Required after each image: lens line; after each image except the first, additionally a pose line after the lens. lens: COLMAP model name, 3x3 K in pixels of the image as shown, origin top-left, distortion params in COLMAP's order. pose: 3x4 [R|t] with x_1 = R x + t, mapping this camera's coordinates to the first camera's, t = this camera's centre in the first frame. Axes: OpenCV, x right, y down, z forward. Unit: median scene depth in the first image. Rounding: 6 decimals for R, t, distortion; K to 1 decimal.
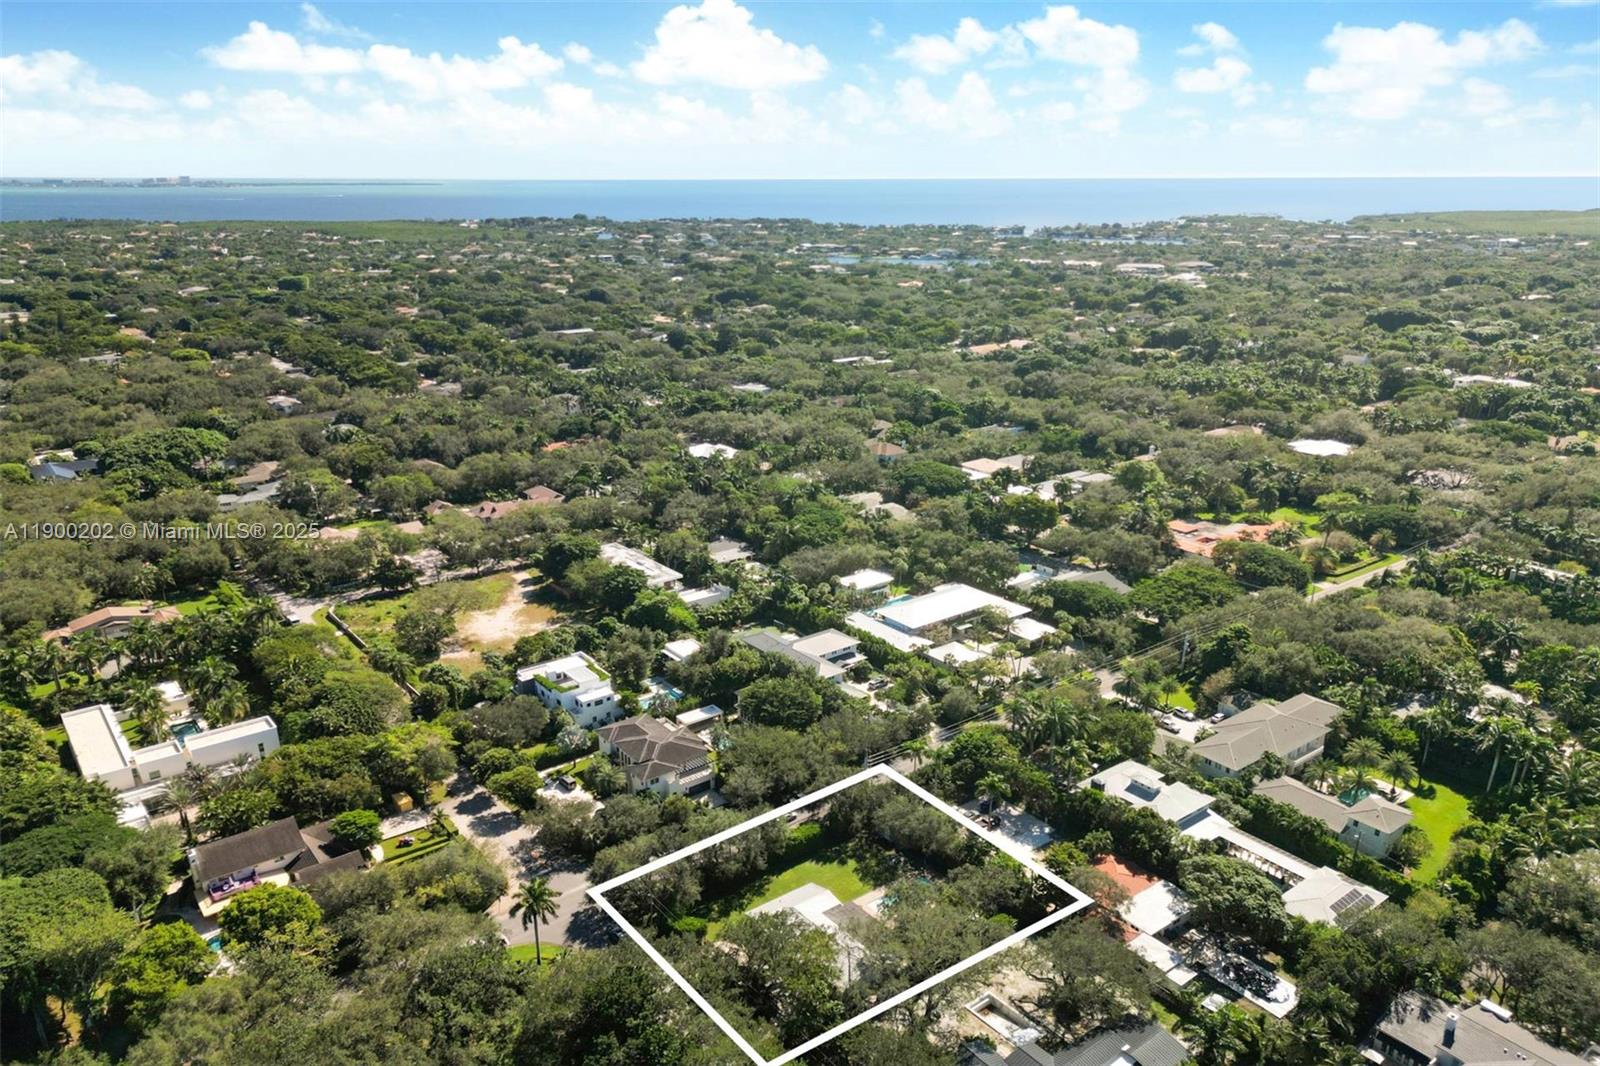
lens RADIAL K [[1130.2, 0, 800.0], [0, 1130.2, 533.0], [0, 0, 1]] dist [0.065566, -0.081792]
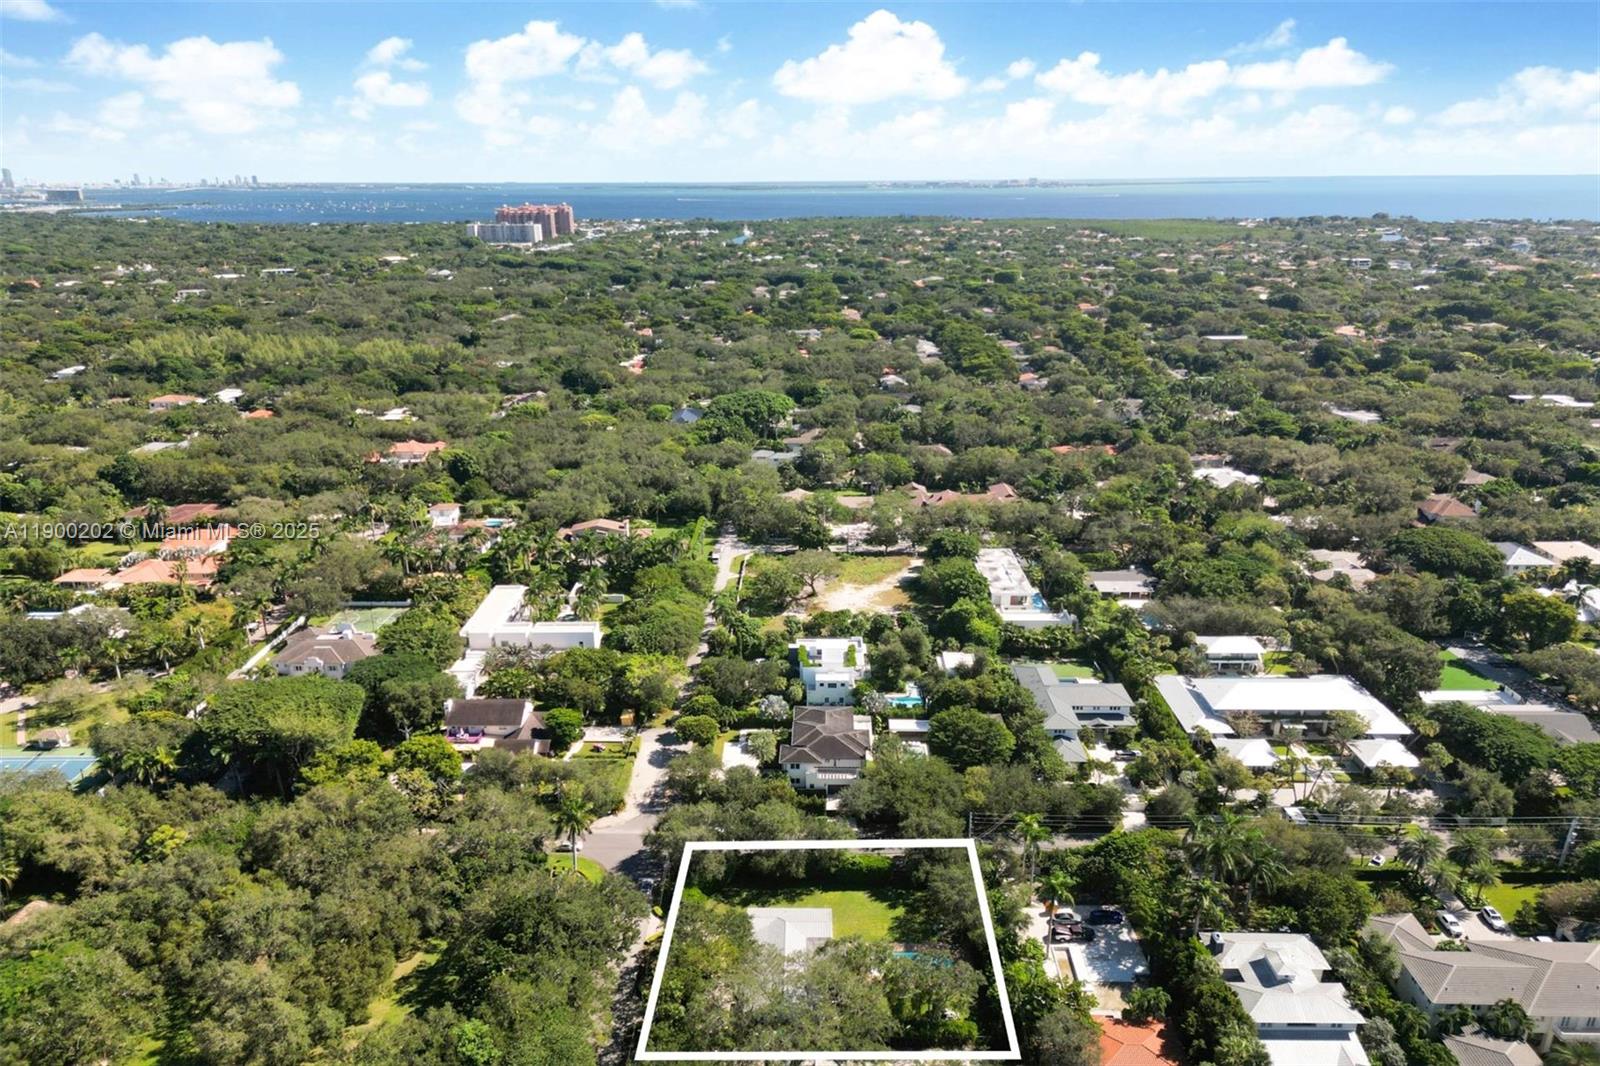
lens RADIAL K [[1130.2, 0, 800.0], [0, 1130.2, 533.0], [0, 0, 1]] dist [0.065566, -0.081792]
pose [[0.775511, 0.181817, -0.604587, 0.319443], [-0.181048, 0.981459, 0.062923, -0.037633], [0.604818, 0.060662, 0.794050, 0.123957]]
